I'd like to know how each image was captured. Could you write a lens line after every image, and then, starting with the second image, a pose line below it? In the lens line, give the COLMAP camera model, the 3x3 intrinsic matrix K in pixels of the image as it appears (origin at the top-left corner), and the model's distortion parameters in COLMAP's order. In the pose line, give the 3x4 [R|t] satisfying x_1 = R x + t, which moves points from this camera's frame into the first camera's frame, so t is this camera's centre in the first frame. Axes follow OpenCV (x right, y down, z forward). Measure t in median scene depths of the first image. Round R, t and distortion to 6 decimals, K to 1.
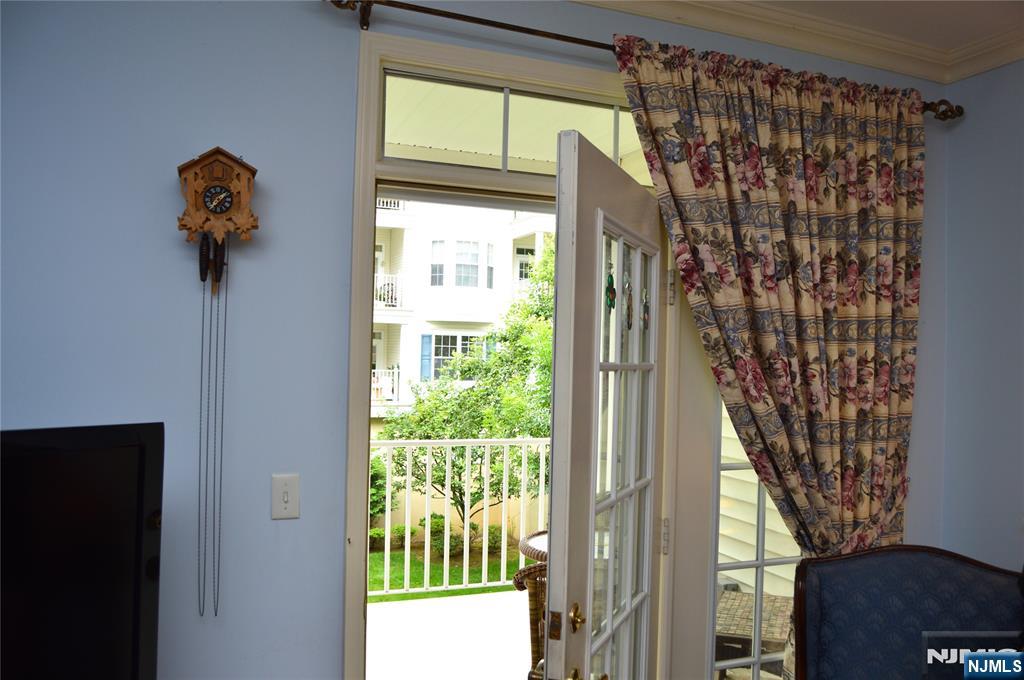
lens RADIAL K [[810.6, 0, 497.5], [0, 810.6, 375.7], [0, 0, 1]] dist [-0.016131, -0.006878]
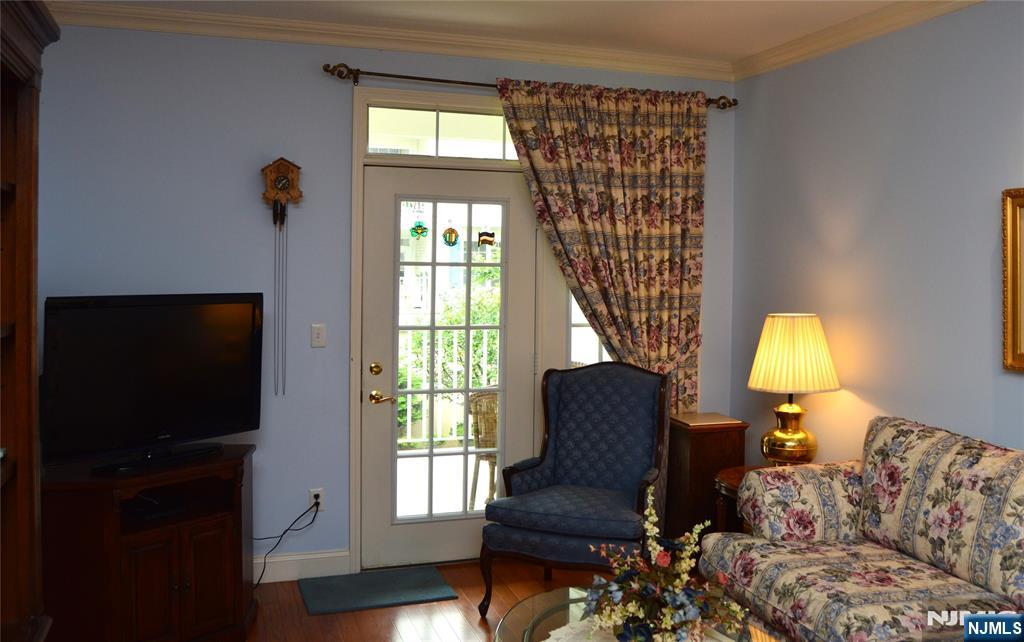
lens RADIAL K [[933.4, 0, 513.0], [0, 933.4, 317.7], [0, 0, 1]] dist [0.011835, 0.003505]
pose [[0.998884, -0.008068, -0.046540, 0.249946], [0.009631, 0.999393, 0.033469, 0.031772], [0.046242, -0.033880, 0.998356, -0.980371]]
